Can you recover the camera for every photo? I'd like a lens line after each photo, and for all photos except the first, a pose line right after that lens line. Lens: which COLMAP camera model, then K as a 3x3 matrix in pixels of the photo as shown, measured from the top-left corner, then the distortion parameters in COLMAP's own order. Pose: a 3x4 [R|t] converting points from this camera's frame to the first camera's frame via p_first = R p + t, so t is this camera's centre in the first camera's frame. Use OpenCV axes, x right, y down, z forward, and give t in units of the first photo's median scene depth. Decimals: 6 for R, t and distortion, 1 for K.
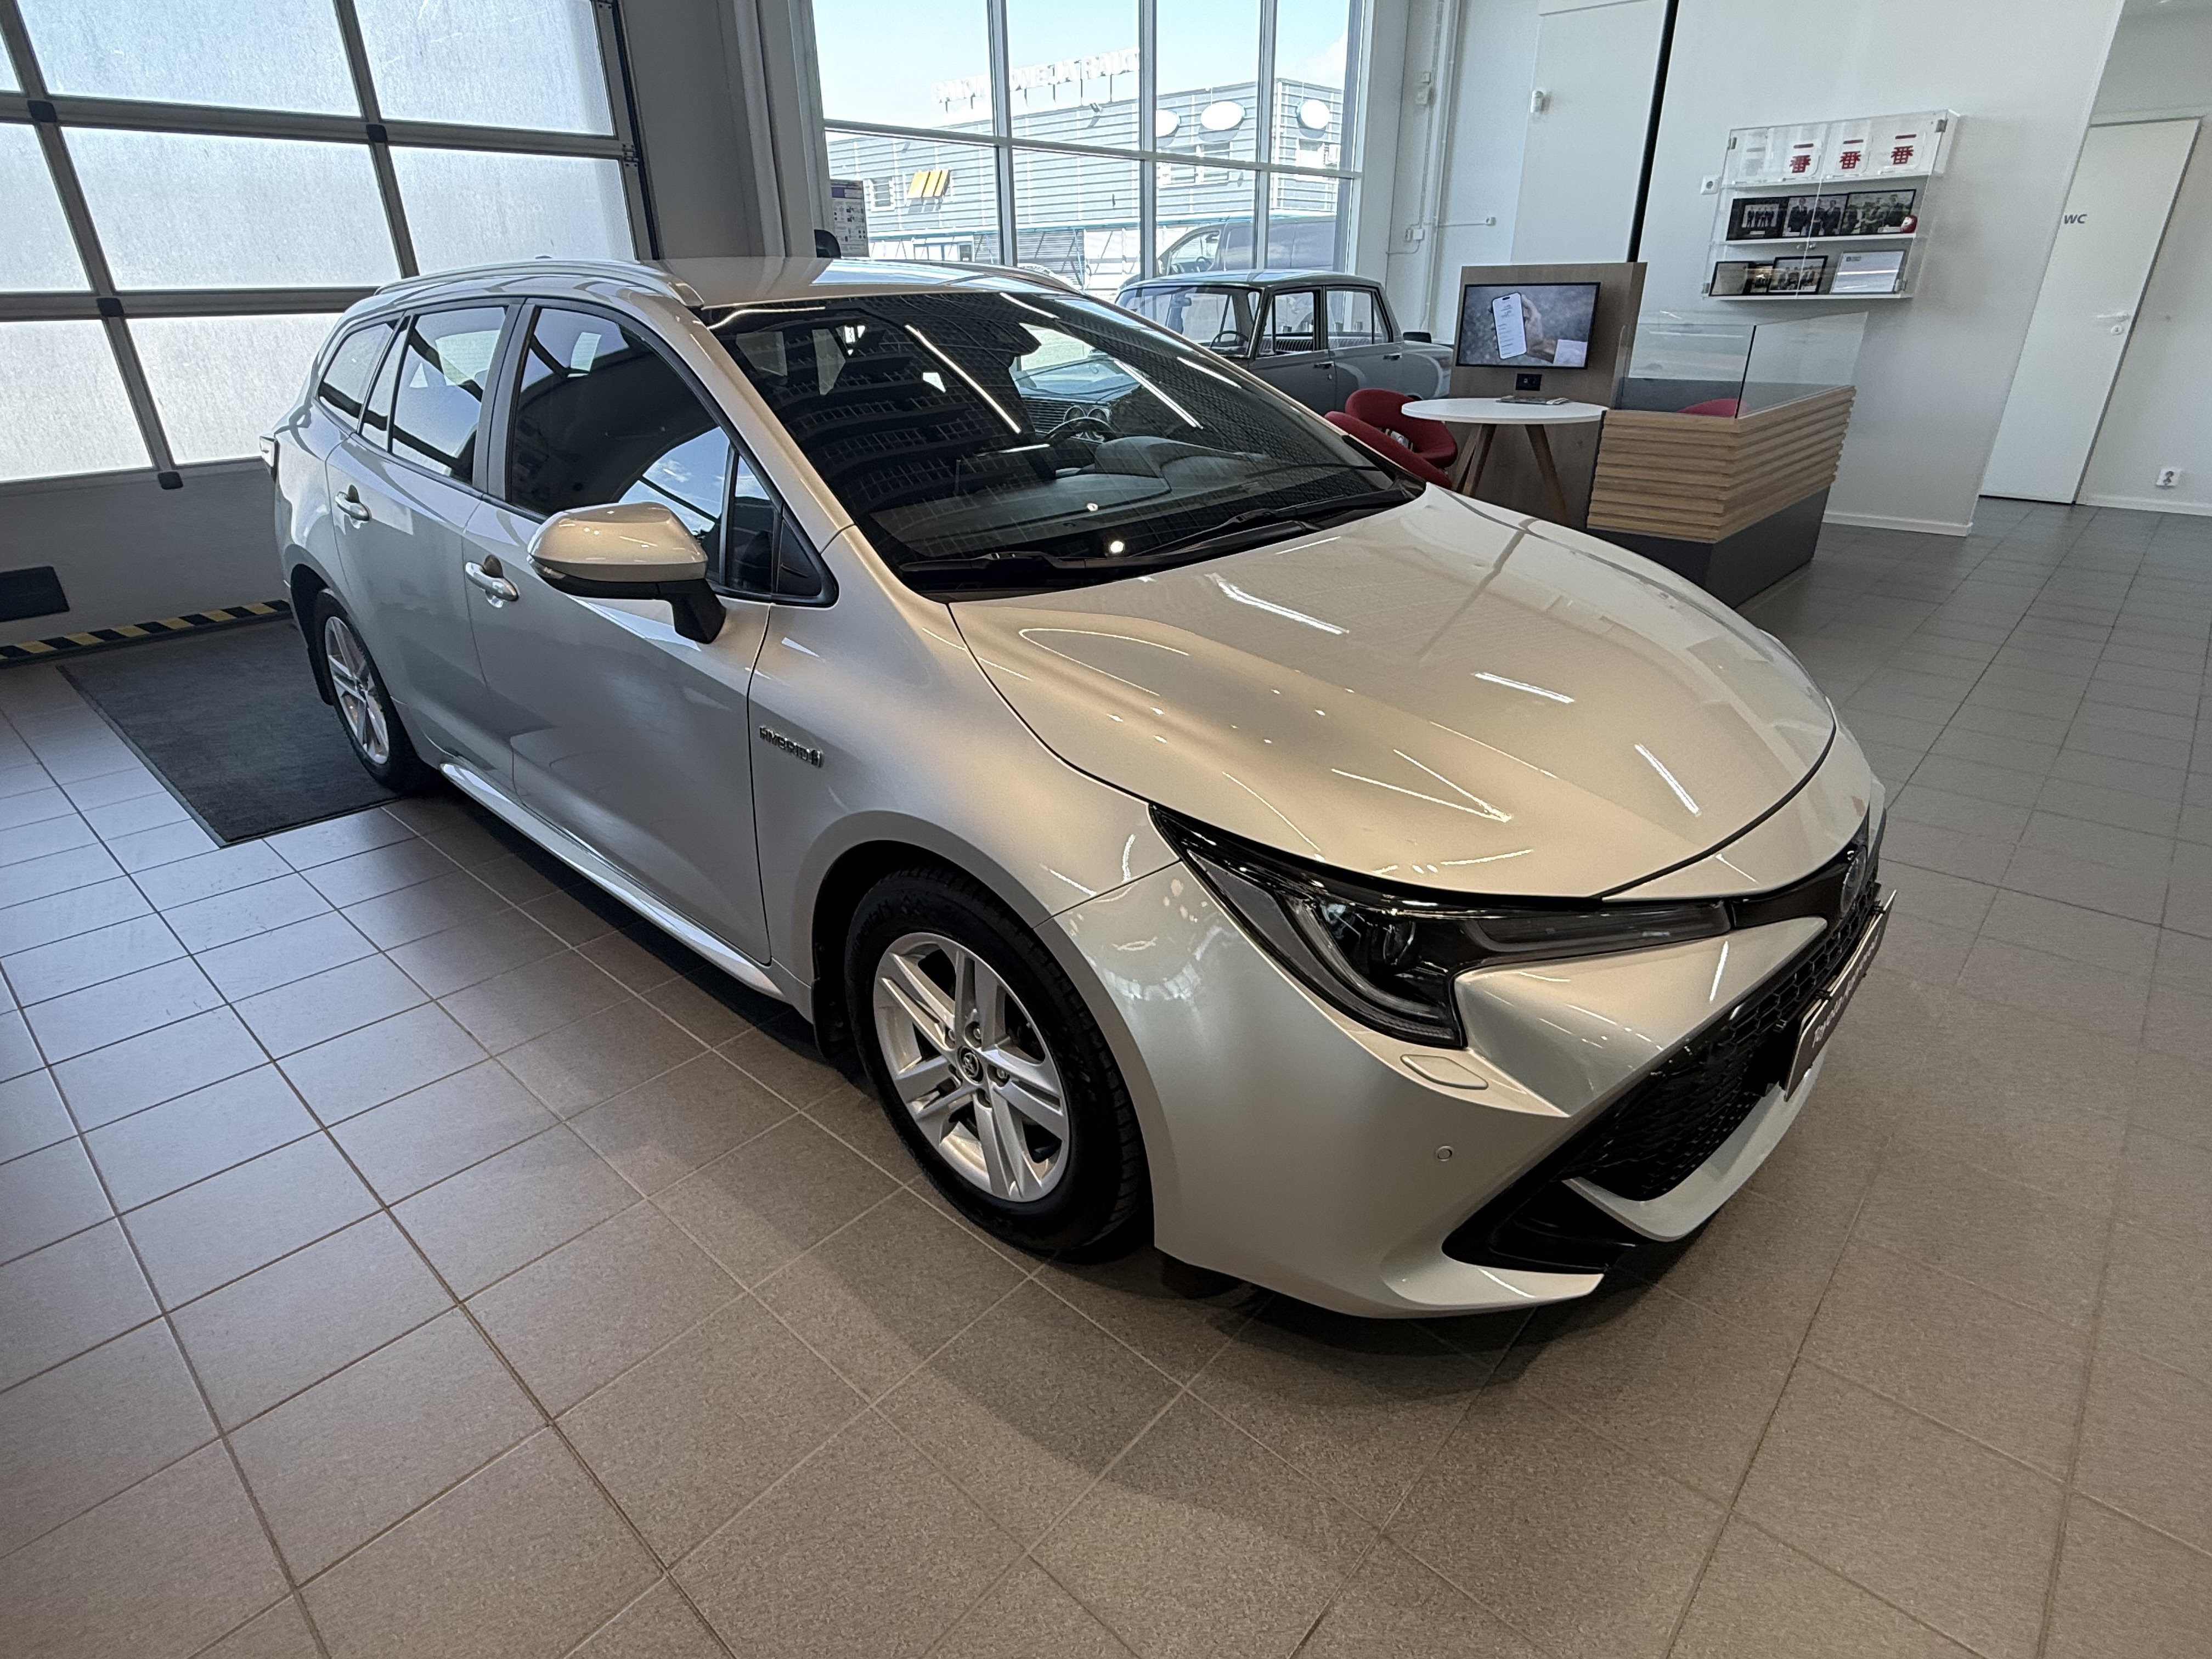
lens RADIAL K [[1163.2, 0, 1110.4], [0, 1163.2, 831.5], [0, 0, 1]] dist [0.002538, -0.003466]
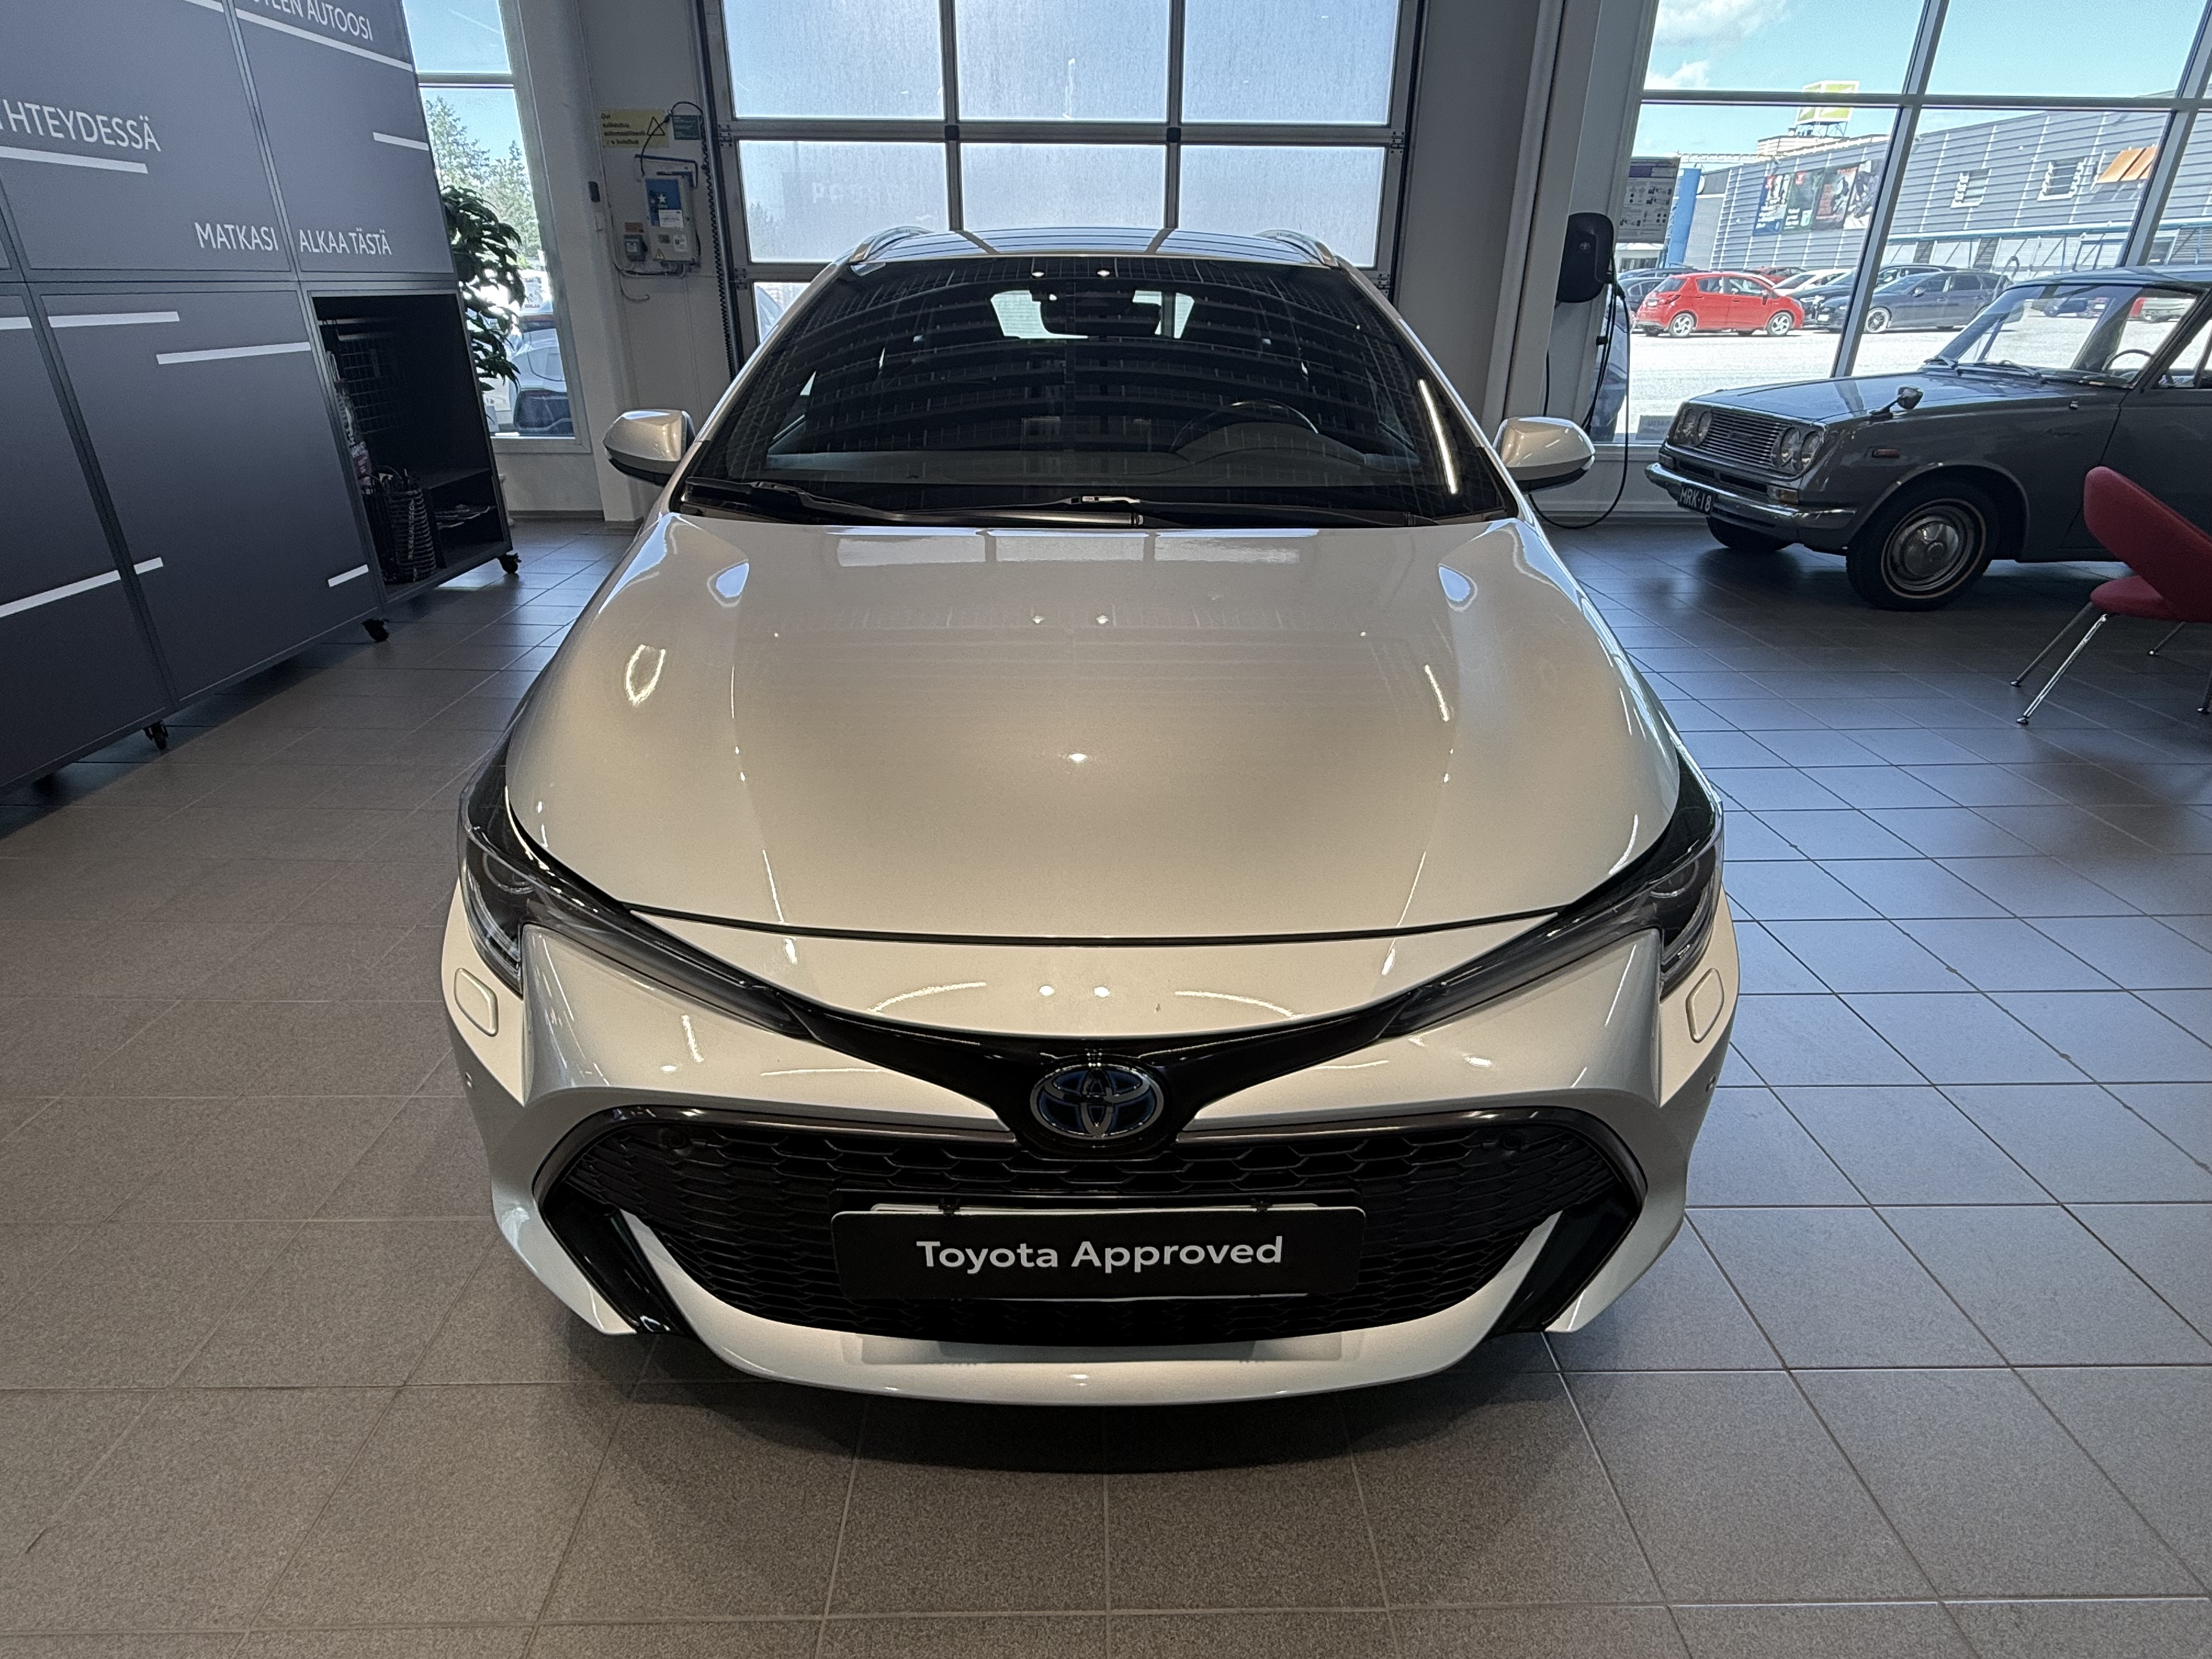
lens RADIAL K [[1163.2, 0, 1104.6], [0, 1163.2, 836.1], [0, 0, 1]] dist [0.002538, -0.003466]
pose [[0.678656, 0.332093, -0.655088, 0.291829], [-0.329565, 0.934794, 0.132468, -0.055250], [0.656364, 0.125994, 0.743849, 0.135475]]
